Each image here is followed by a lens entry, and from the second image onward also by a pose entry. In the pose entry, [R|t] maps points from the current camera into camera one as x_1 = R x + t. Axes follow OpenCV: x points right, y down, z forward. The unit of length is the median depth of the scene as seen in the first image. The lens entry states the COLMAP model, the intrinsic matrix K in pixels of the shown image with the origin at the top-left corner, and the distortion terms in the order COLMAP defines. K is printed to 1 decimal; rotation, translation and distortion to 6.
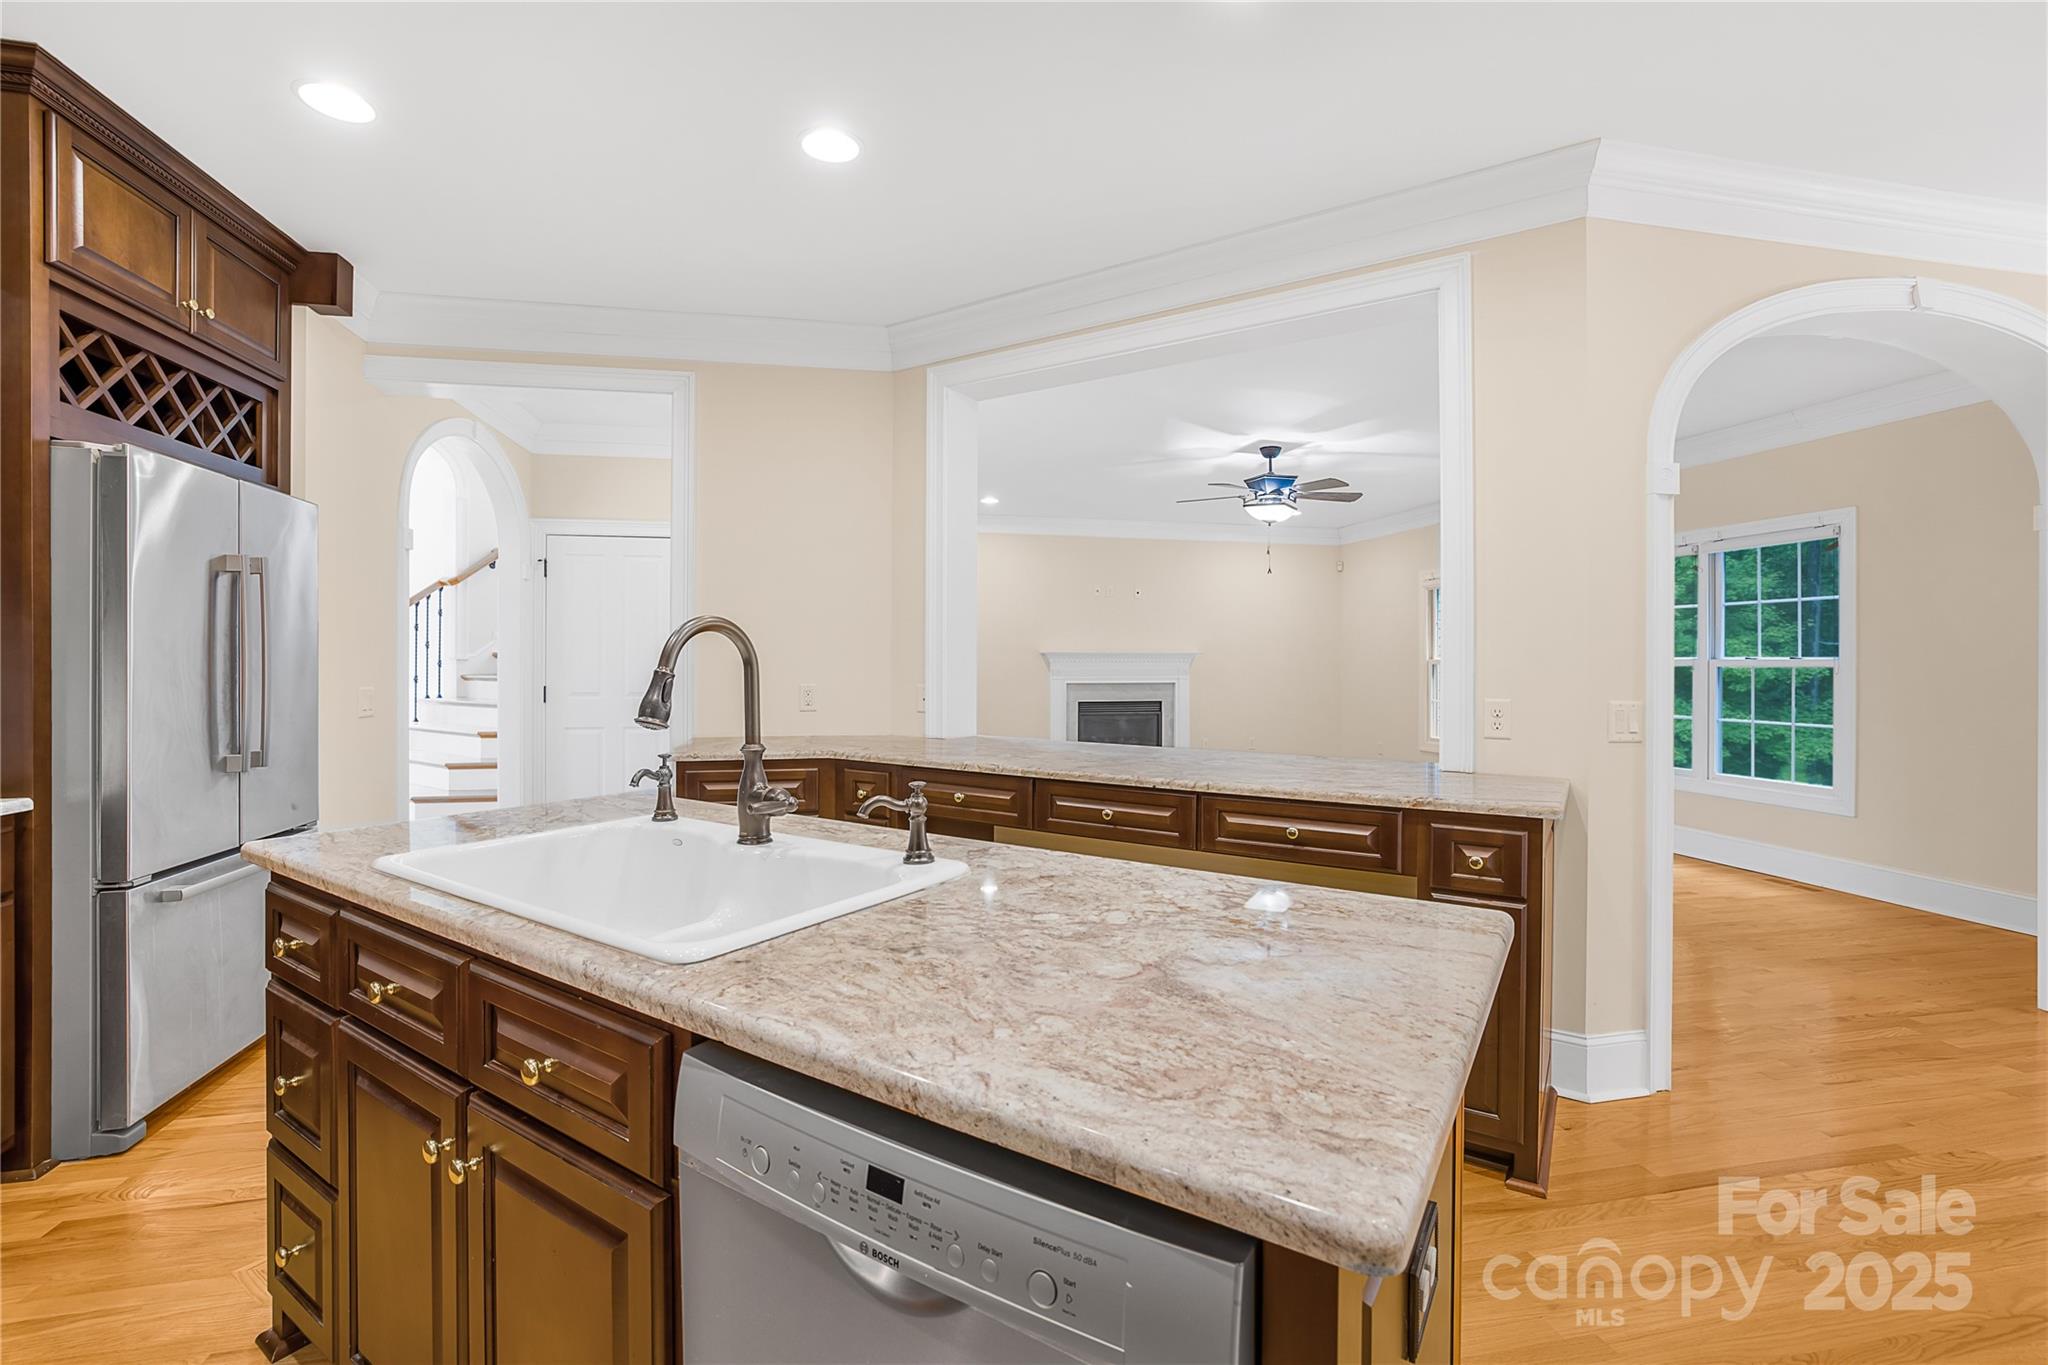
lens RADIAL K [[917.7, 0, 1027.9], [0, 917.7, 671.1], [0, 0, 1]] dist [-0.038486, 0.027923]
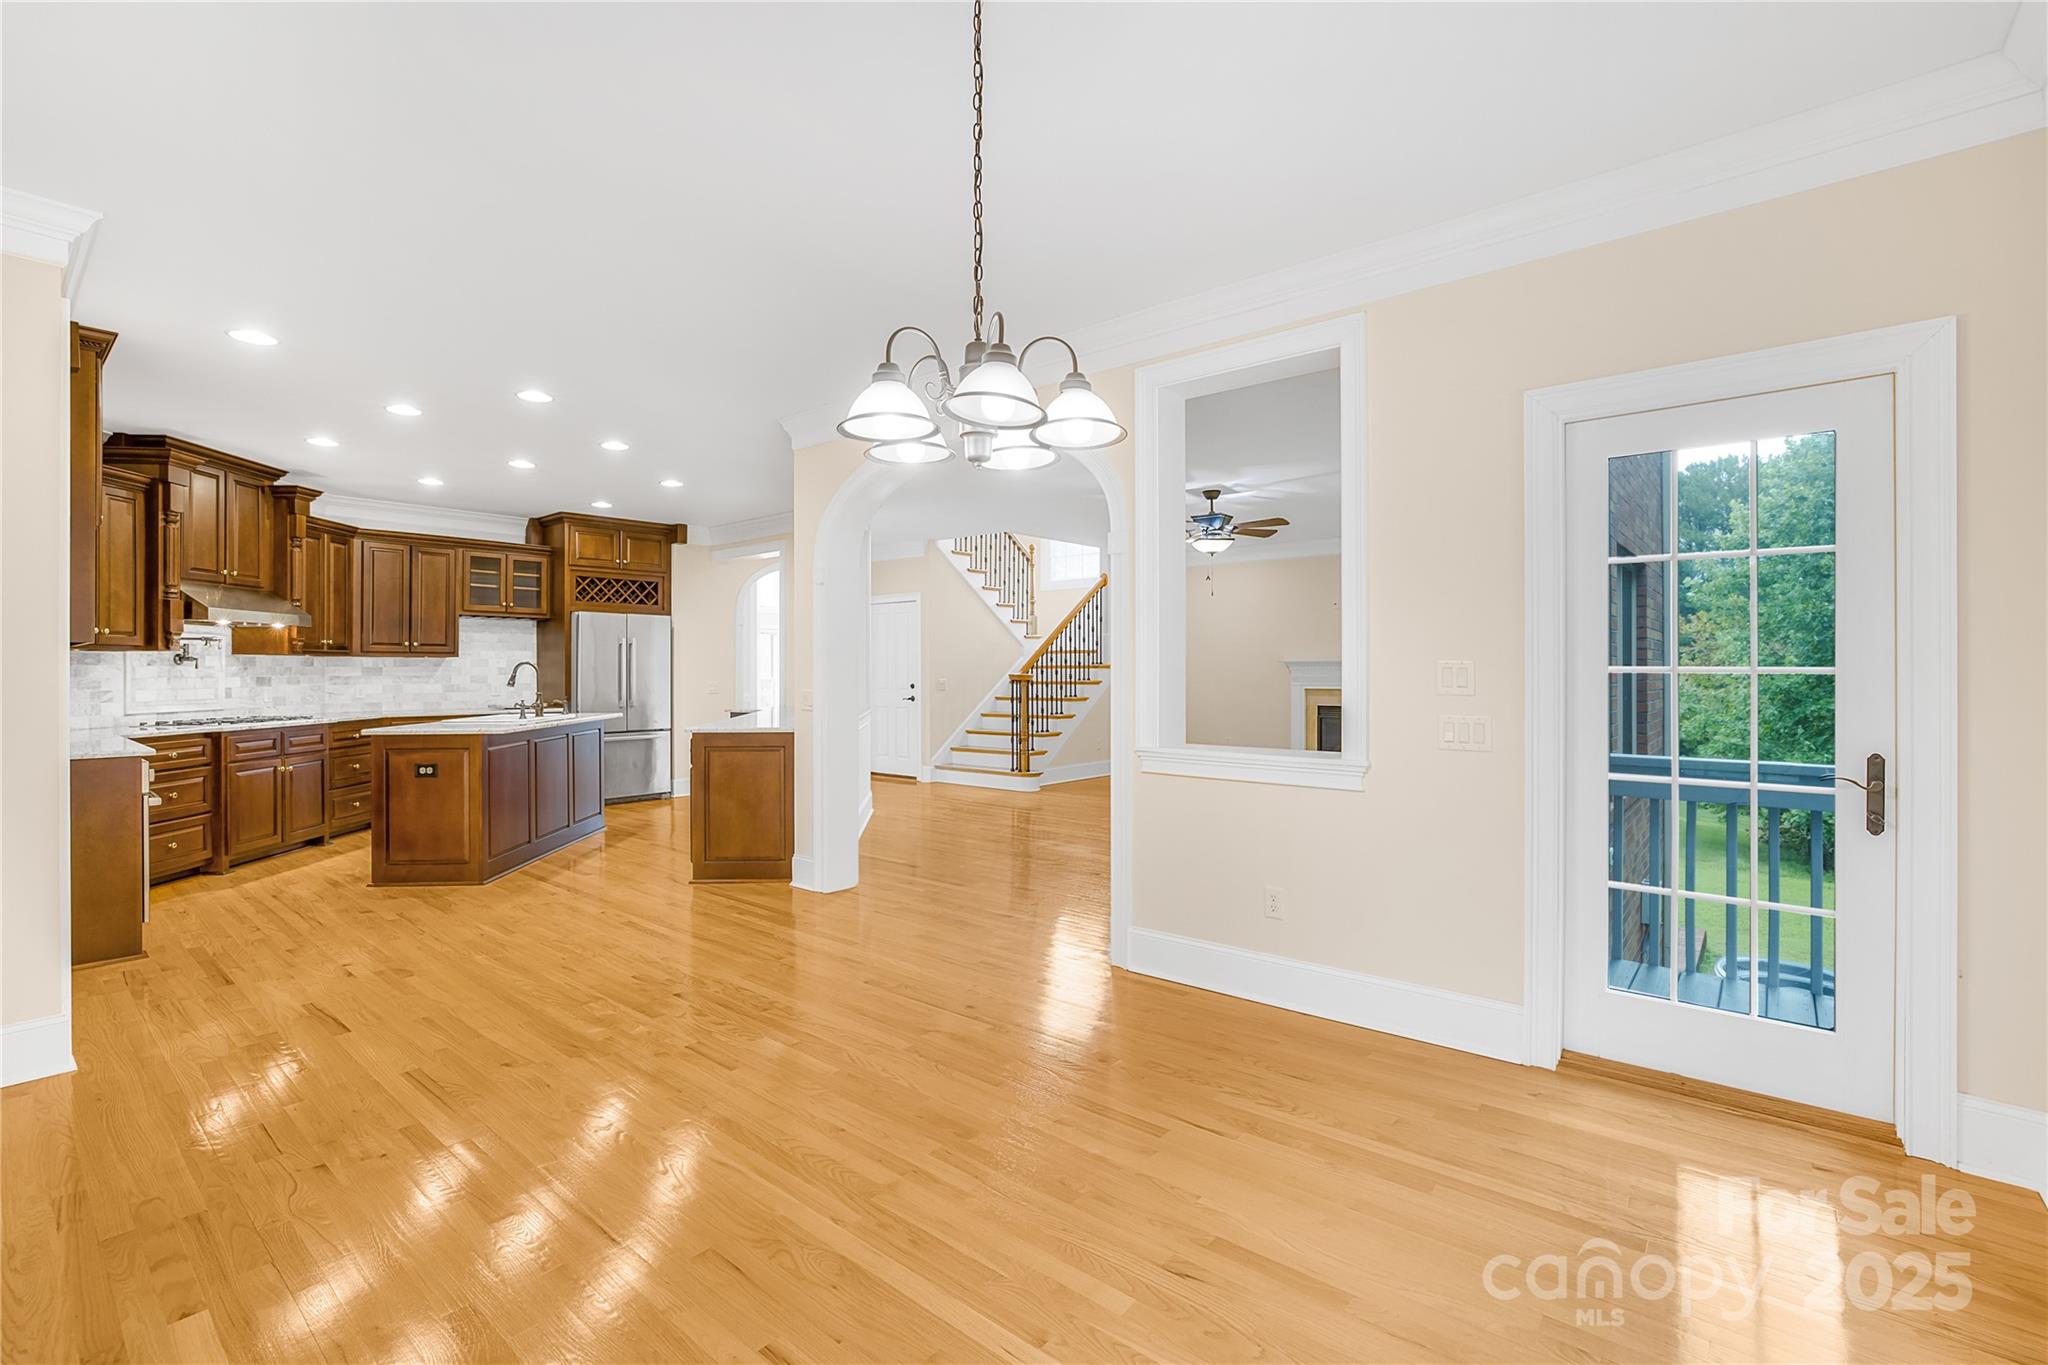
lens RADIAL K [[917.7, 0, 1027.9], [0, 917.7, 671.1], [0, 0, 1]] dist [-0.038486, 0.027923]
pose [[0.628923, -0.008721, -0.777419, 1.957816], [-0.001345, 0.999923, -0.012305, 0.015498], [0.777466, 0.008784, 0.628863, 0.092815]]
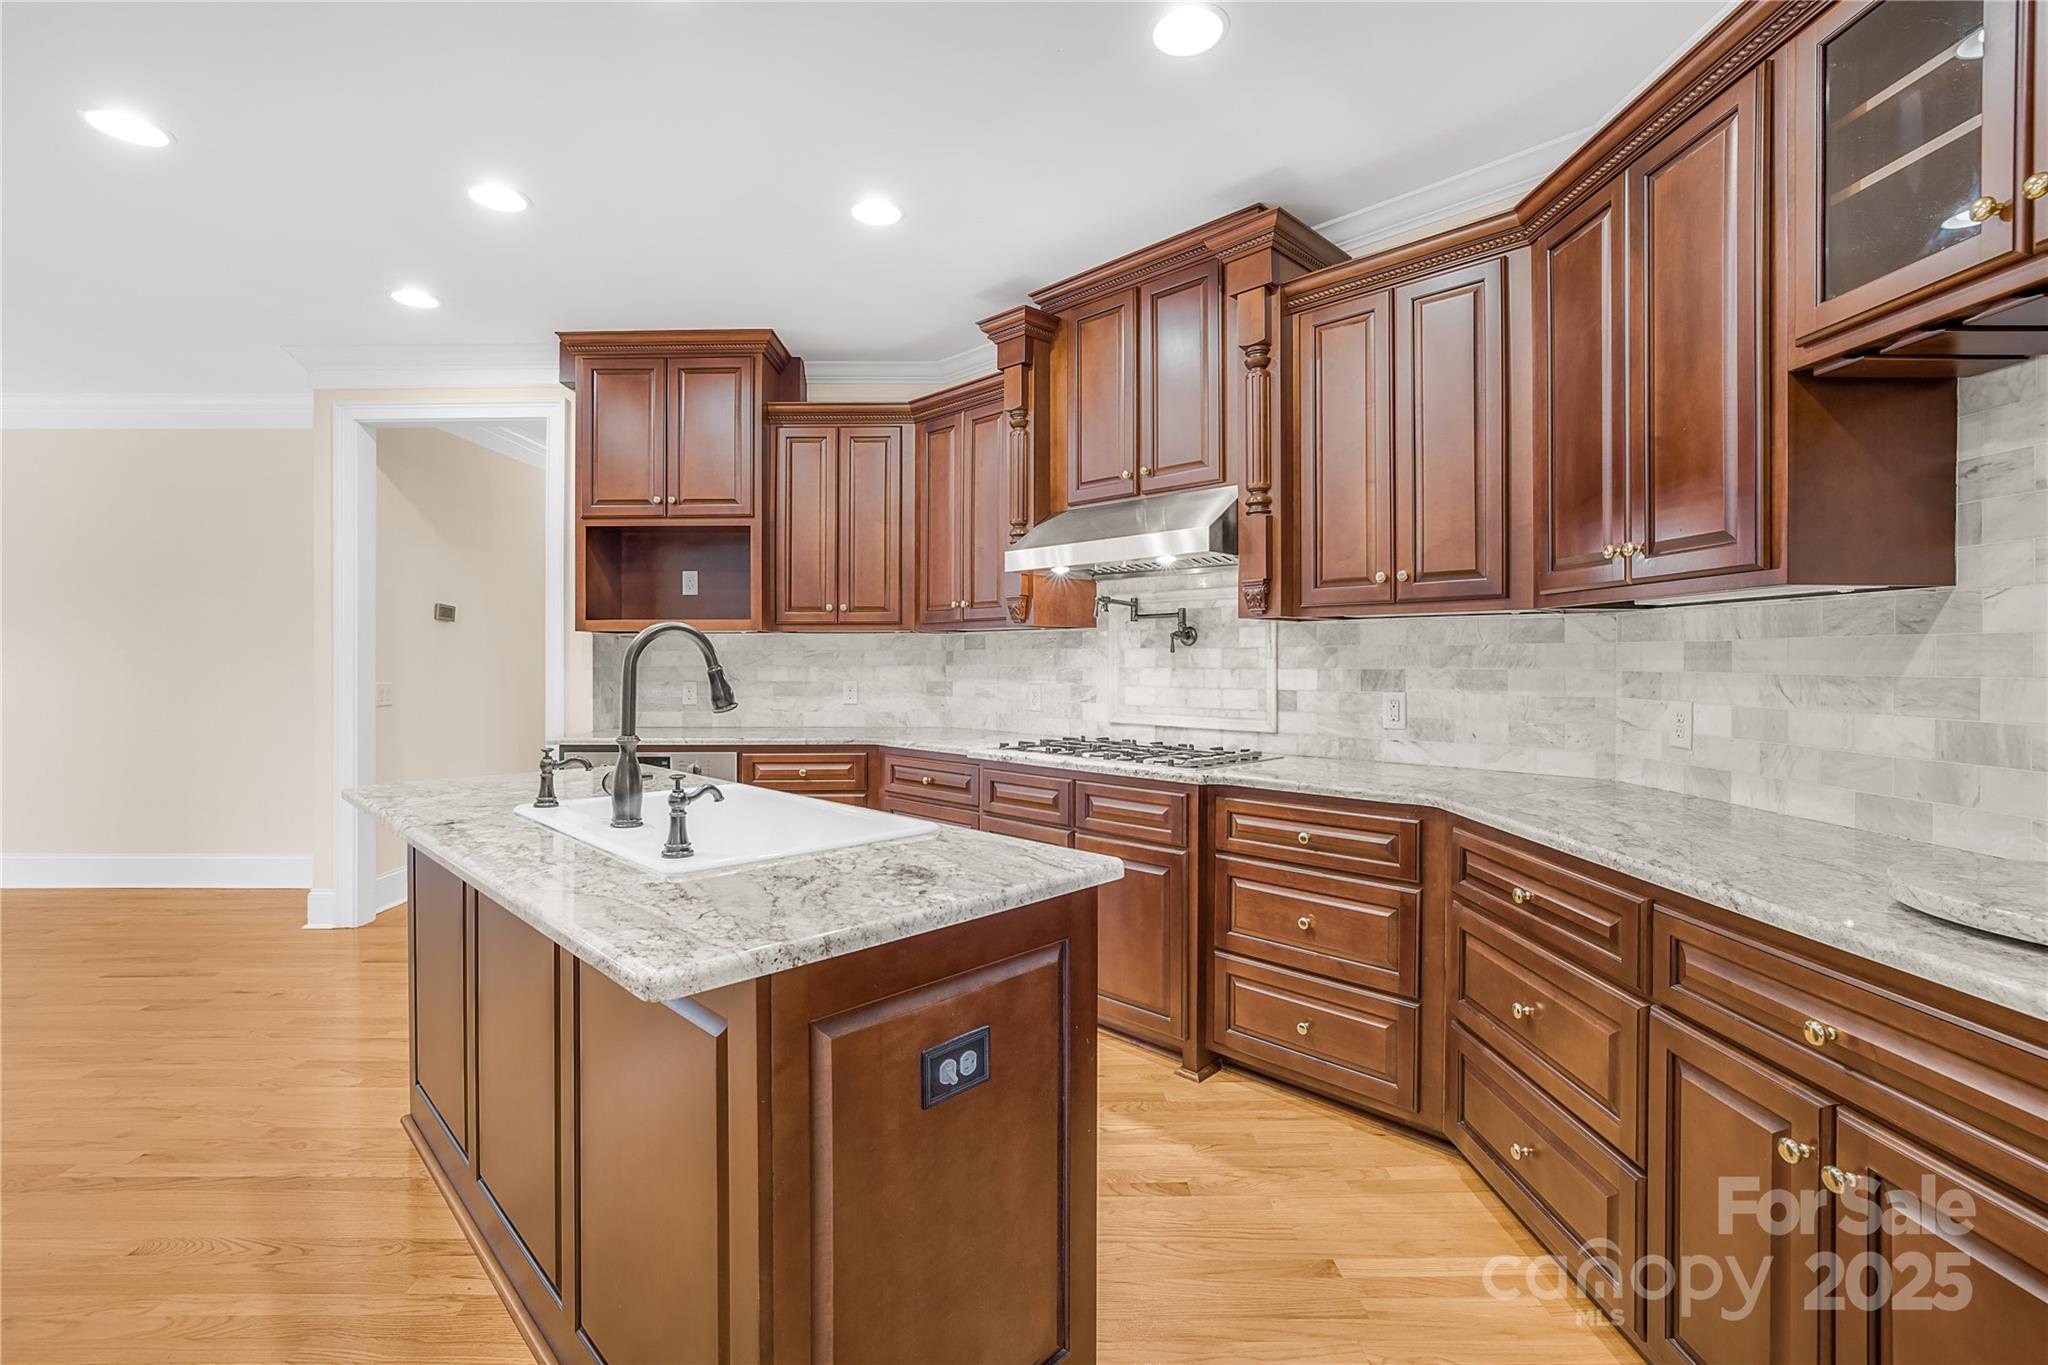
lens RADIAL K [[917.7, 0, 1027.9], [0, 917.7, 671.1], [0, 0, 1]] dist [-0.038486, 0.027923]
pose [[-0.983135, -0.010287, 0.182590, -0.496996], [-0.006171, 0.999714, 0.023097, -0.010533], [-0.182775, 0.021581, -0.982918, 0.964314]]
